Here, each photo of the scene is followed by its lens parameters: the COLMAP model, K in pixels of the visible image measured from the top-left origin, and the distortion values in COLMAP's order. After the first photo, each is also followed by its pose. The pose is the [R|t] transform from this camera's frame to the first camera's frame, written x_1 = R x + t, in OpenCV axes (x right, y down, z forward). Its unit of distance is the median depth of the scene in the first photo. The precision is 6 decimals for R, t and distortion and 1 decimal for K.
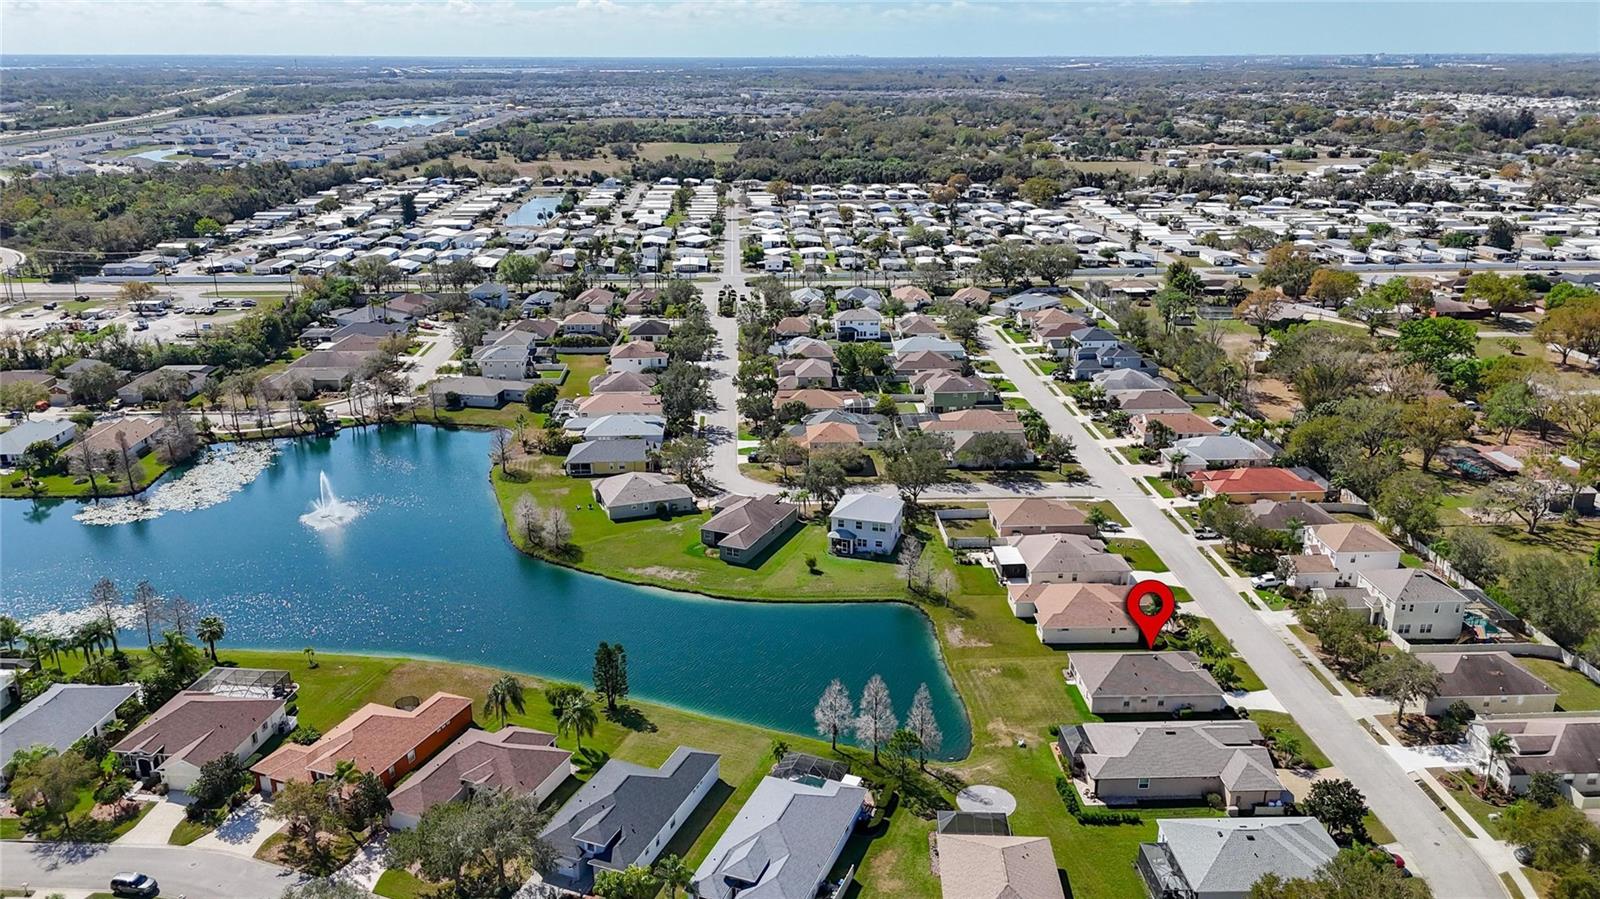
lens RADIAL K [[1177.0, 0, 797.6], [0, 1177.0, 448.7], [0, 0, 1]] dist [0.091831, -0.099097]
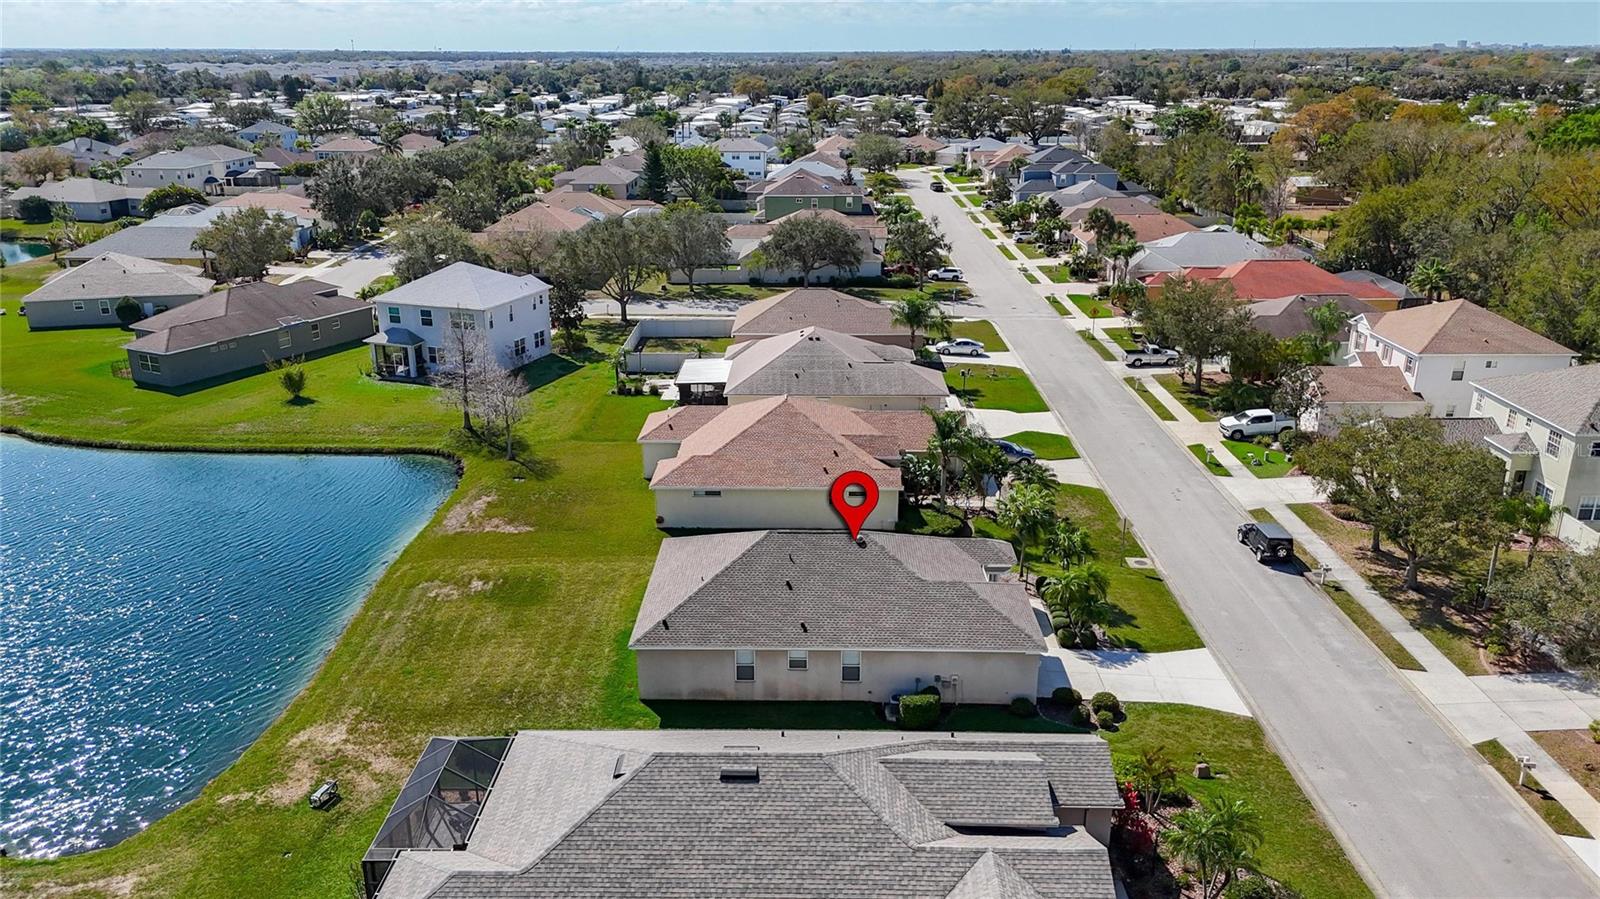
lens RADIAL K [[1177.0, 0, 797.6], [0, 1177.0, 448.7], [0, 0, 1]] dist [0.091831, -0.099097]
pose [[0.998199, 0.019163, -0.056845, 0.250995], [-0.019218, 0.999815, -0.000427, 0.124714], [0.056827, 0.001518, 0.998383, 0.552429]]
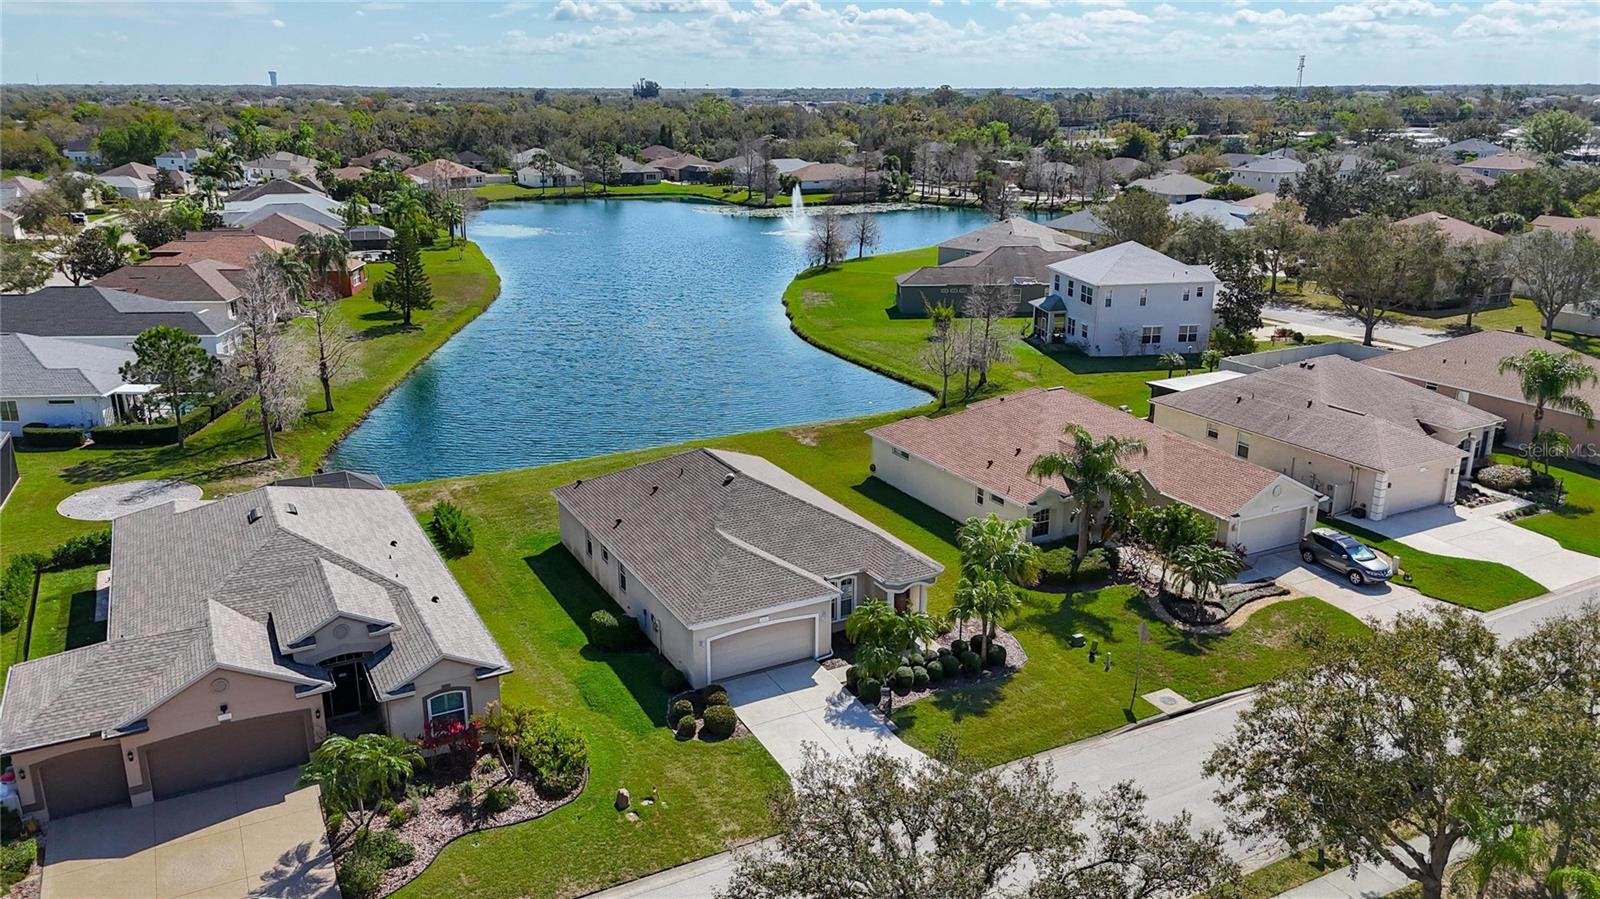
lens RADIAL K [[1177.0, 0, 797.6], [0, 1177.0, 448.7], [0, 0, 1]] dist [0.091831, -0.099097]
pose [[0.429357, 0.264567, -0.863514, 0.487649], [-0.288511, 0.946210, 0.146451, 0.095632], [0.855812, 0.186254, 0.482592, 0.715410]]
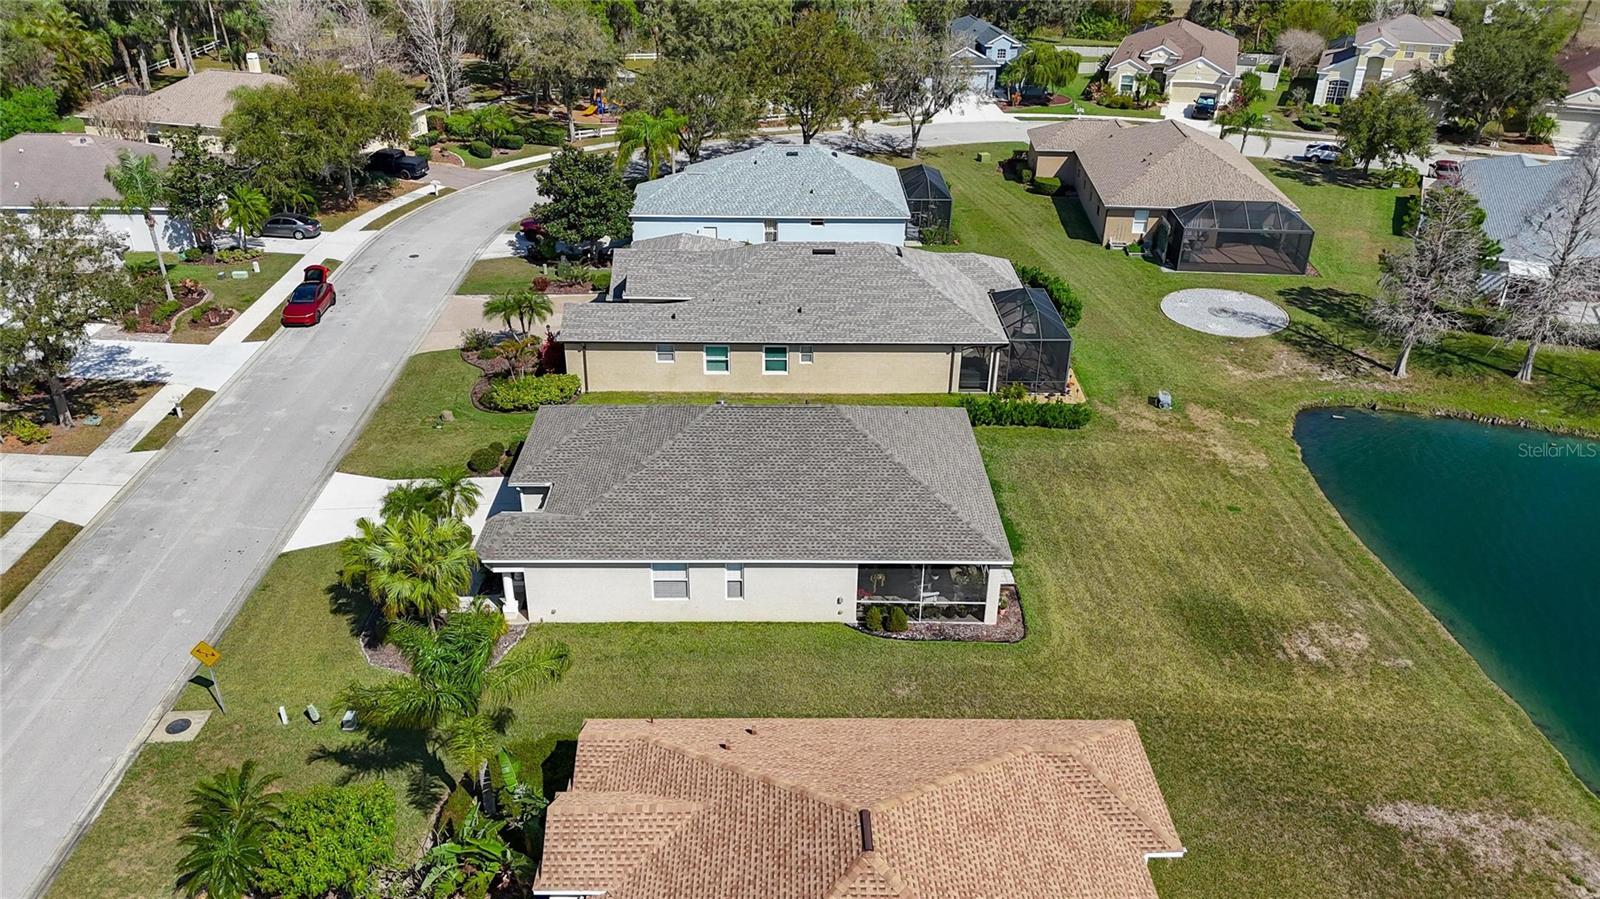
lens RADIAL K [[1173.6, 0, 798.4], [0, 1173.6, 445.4], [0, 0, 1]] dist [0.112486, -0.132521]
pose [[-0.999485, -0.022975, 0.022385, 0.230154], [0.000293, 0.691289, 0.722579, -0.010887], [-0.032076, 0.722213, -0.690926, 0.994203]]
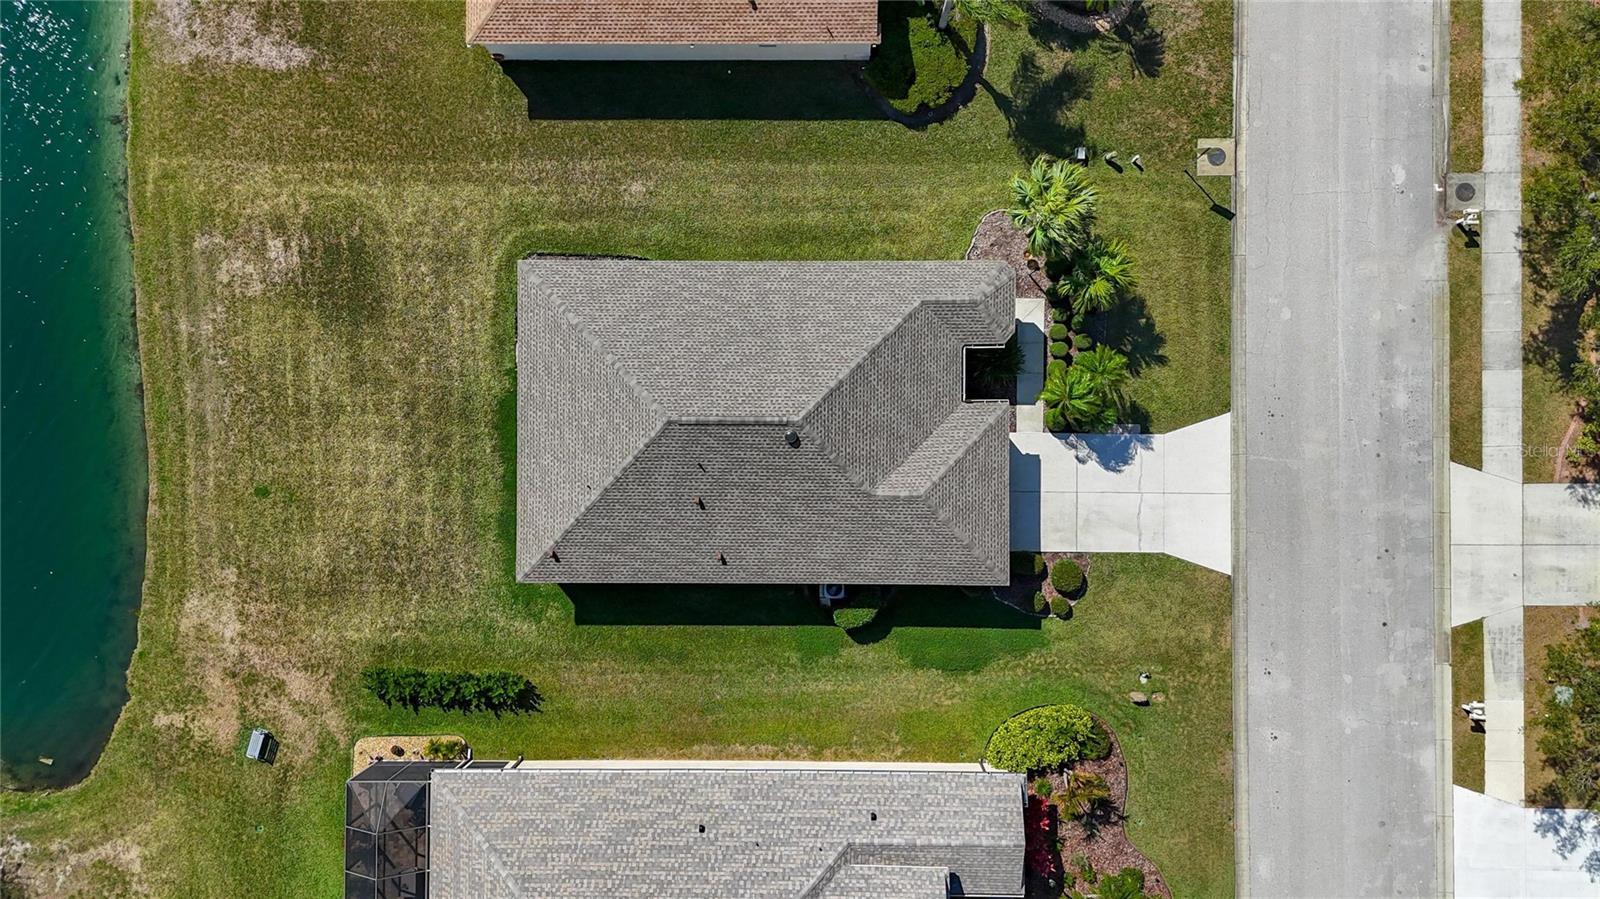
lens RADIAL K [[1173.6, 0, 798.4], [0, 1173.6, 445.4], [0, 0, 1]] dist [0.112486, -0.132521]
pose [[0.998709, 0.045141, -0.023289, 0.256529], [0.007492, 0.322570, 0.946516, -0.049191], [0.050239, -0.945468, 0.321816, 0.765320]]
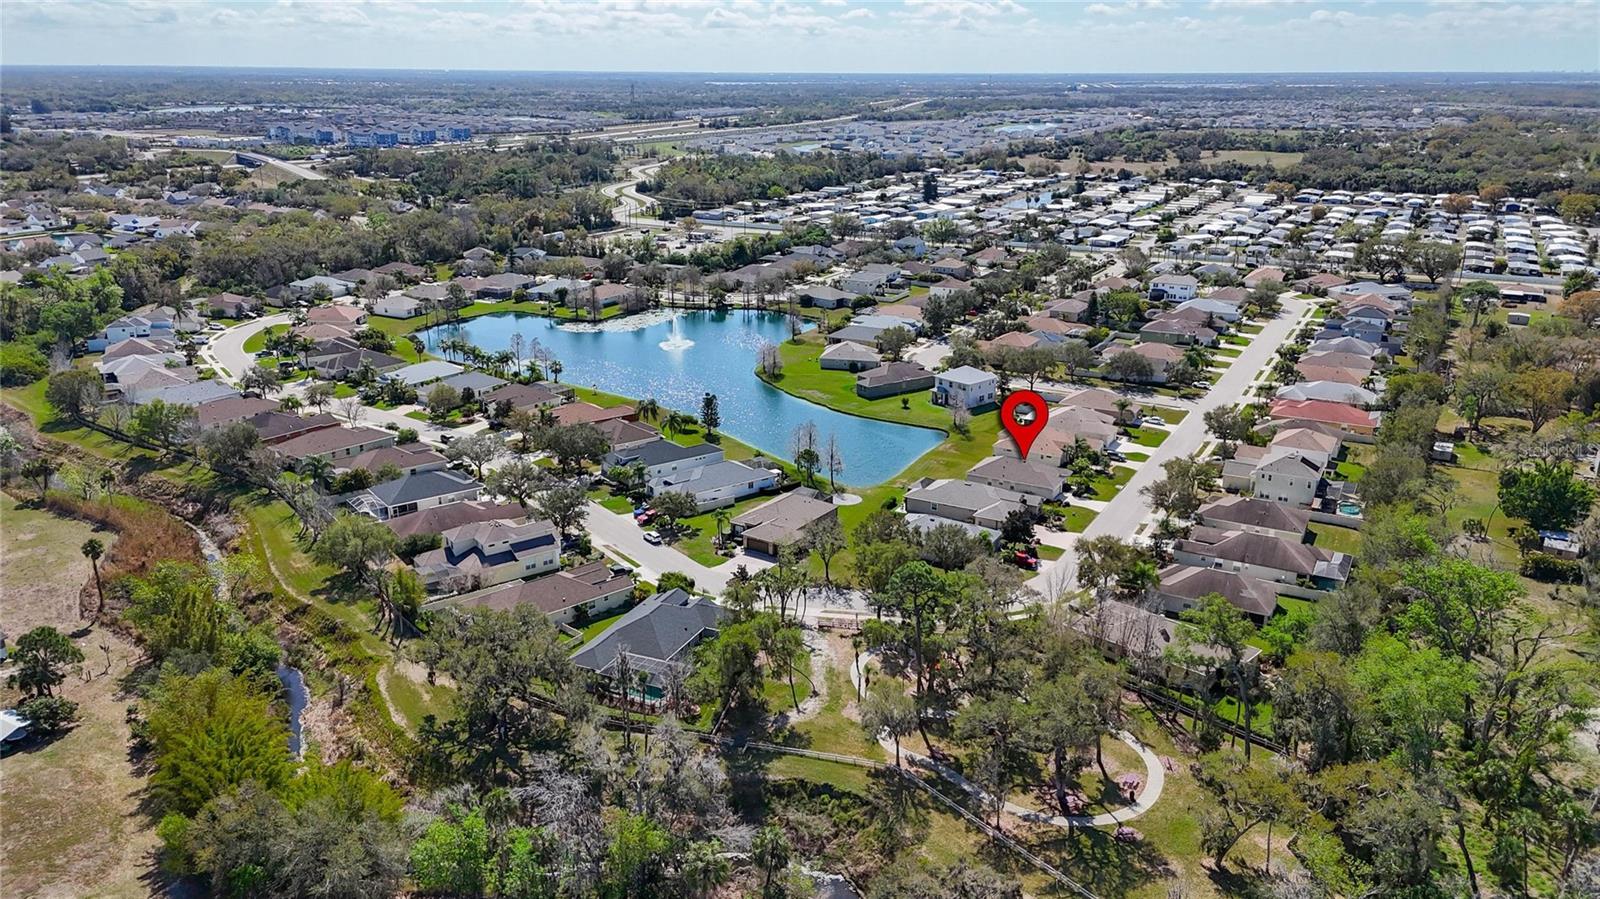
lens RADIAL K [[1177.0, 0, 797.6], [0, 1177.0, 448.7], [0, 0, 1]] dist [0.091831, -0.099097]
pose [[0.850530, 0.165778, -0.499115, 0.645608], [-0.172244, 0.984485, 0.033472, 0.133192], [0.496921, 0.057501, 0.865889, -0.307962]]
